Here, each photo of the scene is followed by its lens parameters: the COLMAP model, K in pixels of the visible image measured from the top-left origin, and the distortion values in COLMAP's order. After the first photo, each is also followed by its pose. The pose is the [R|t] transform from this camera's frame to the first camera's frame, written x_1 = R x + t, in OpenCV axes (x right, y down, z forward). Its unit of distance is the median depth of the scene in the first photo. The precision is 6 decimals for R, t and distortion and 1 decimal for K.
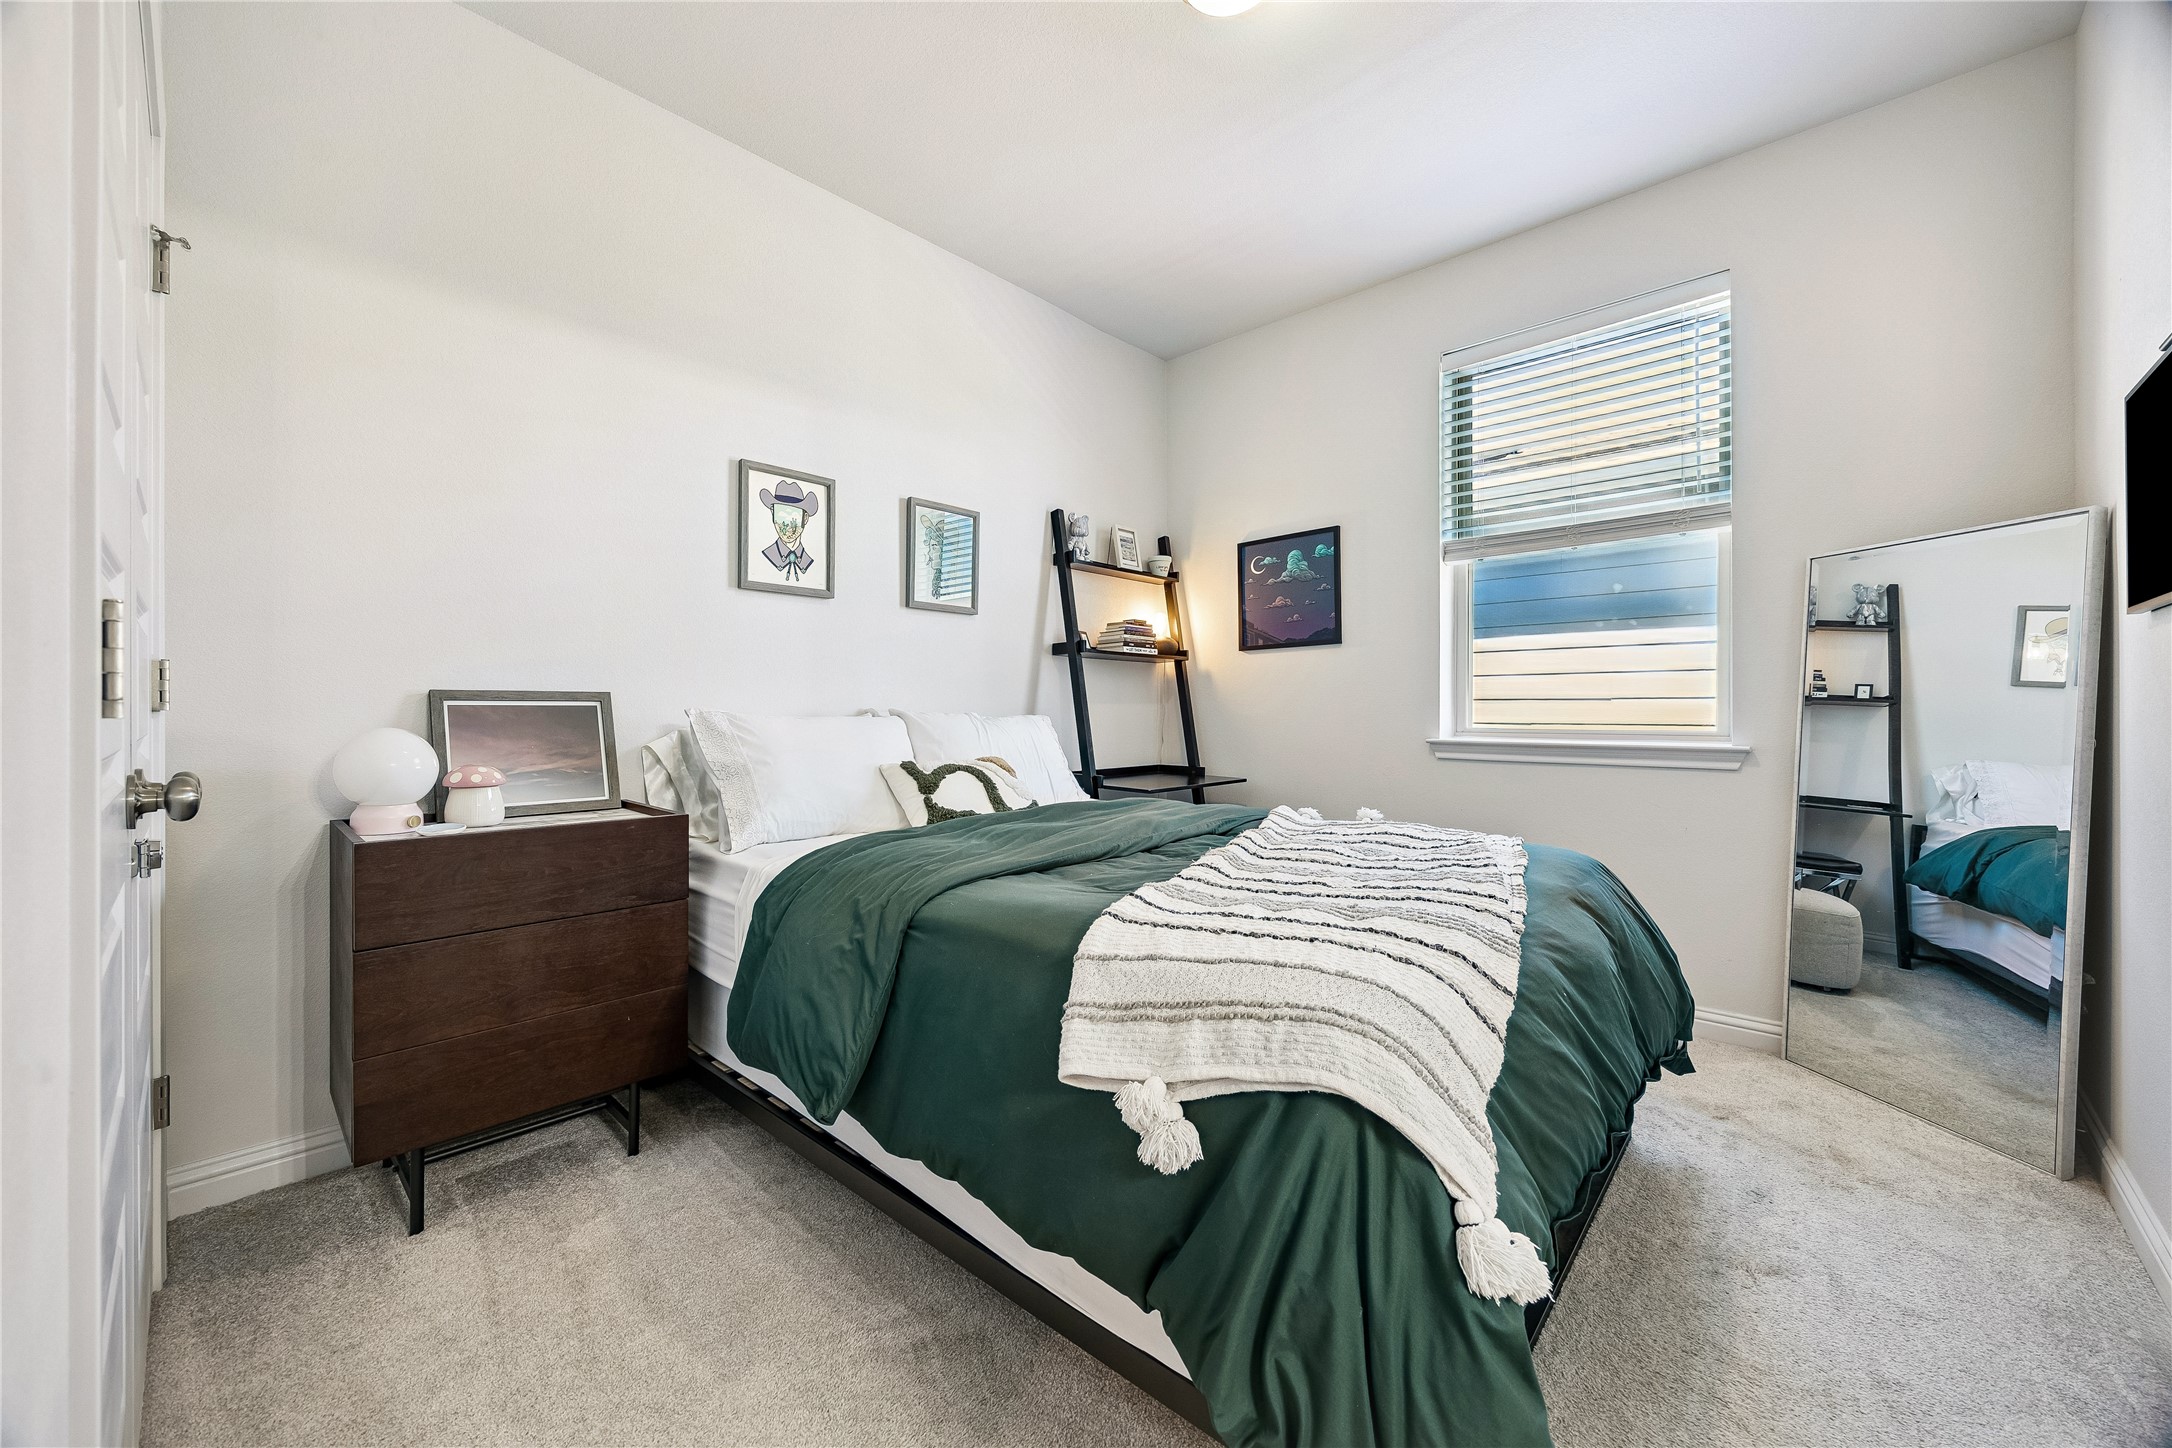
lens RADIAL K [[833.8, 0, 1082.4], [0, 833.8, 710.9], [0, 0, 1]] dist [-0.005687, 0.000296]
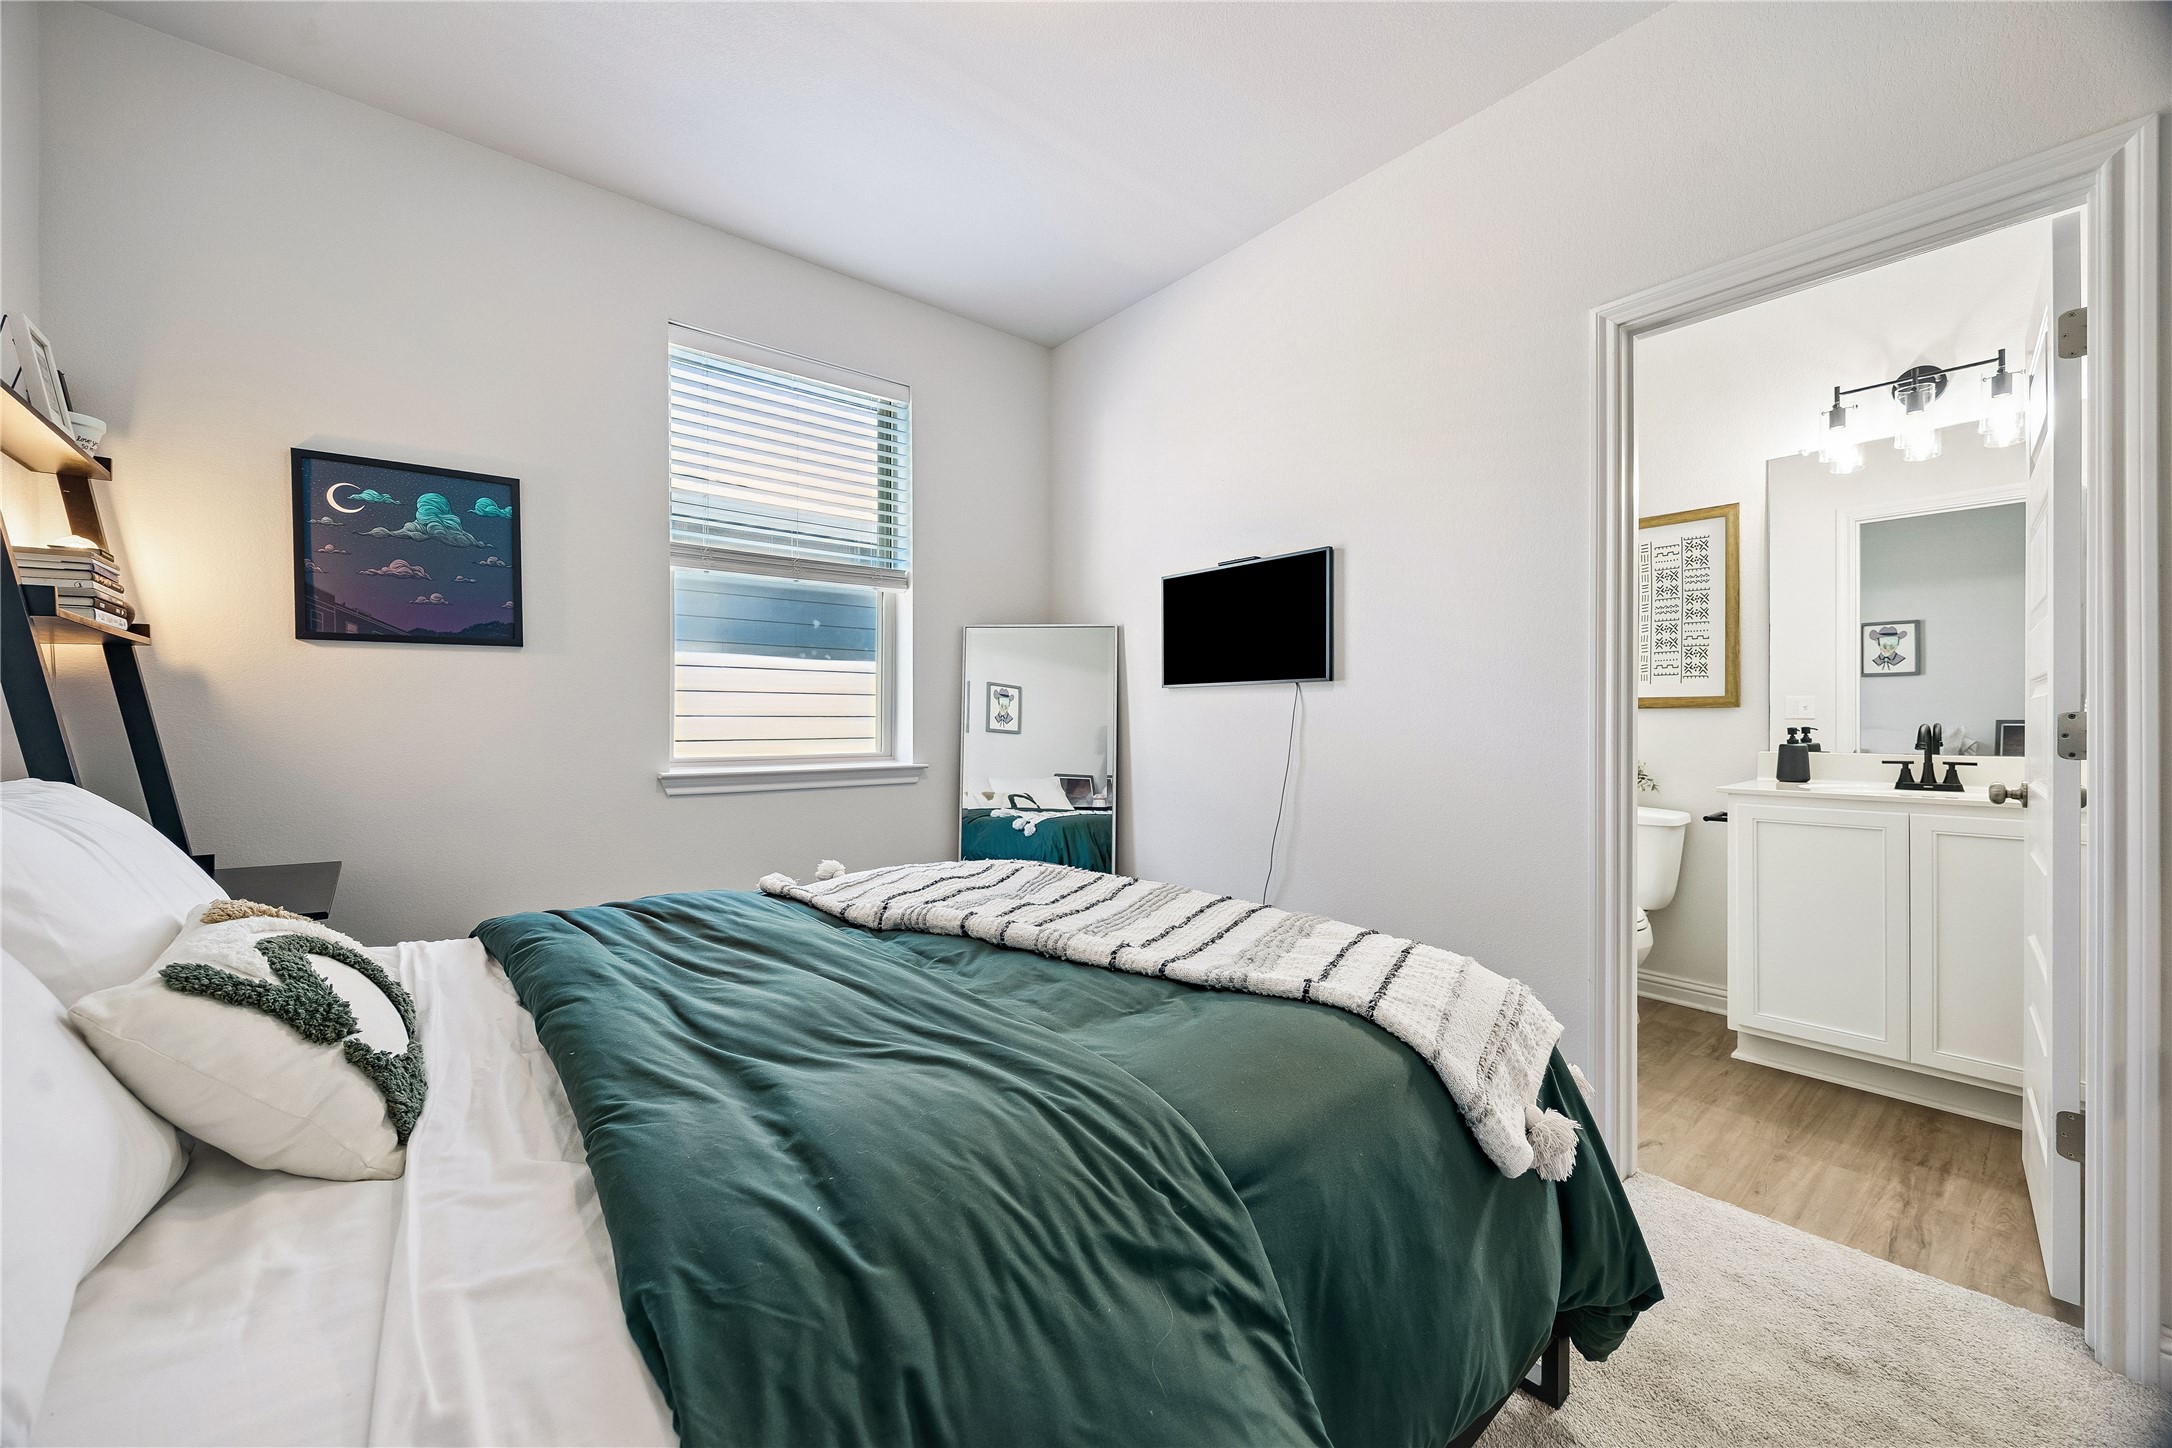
lens RADIAL K [[835.2, 0, 1071.3], [0, 835.2, 723.2], [0, 0, 1]] dist [-0.000229, 0.000078]
pose [[0.127668, -0.005073, 0.991804, -0.330314], [0.002796, 0.999985, 0.004755, -0.016193], [-0.991813, 0.002166, 0.127680, 0.428244]]
